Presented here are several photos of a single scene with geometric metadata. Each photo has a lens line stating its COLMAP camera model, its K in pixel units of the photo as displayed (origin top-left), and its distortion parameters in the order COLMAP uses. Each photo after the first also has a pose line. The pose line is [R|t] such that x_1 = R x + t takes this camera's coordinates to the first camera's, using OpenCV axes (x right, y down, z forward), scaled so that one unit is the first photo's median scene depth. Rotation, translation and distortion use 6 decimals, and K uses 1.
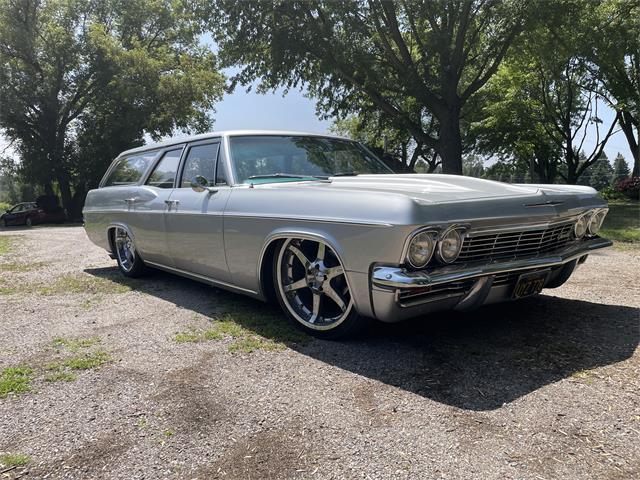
lens RADIAL K [[485.7, 0, 321.5], [0, 485.7, 234.7], [0, 0, 1]] dist [0.083735, -0.111309]
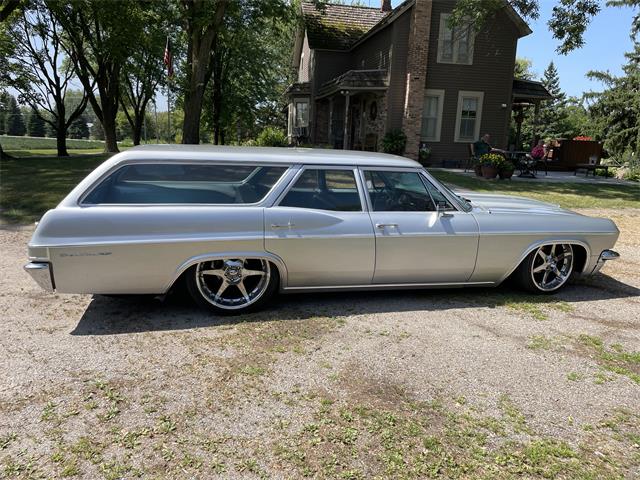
lens RADIAL K [[485.7, 0, 321.5], [0, 485.7, 234.7], [0, 0, 1]] dist [0.083735, -0.111309]
pose [[0.435697, -0.145075, 0.888325, -0.245853], [0.033950, 0.988872, 0.144844, -0.038473], [-0.899453, -0.032950, 0.435774, 0.119973]]
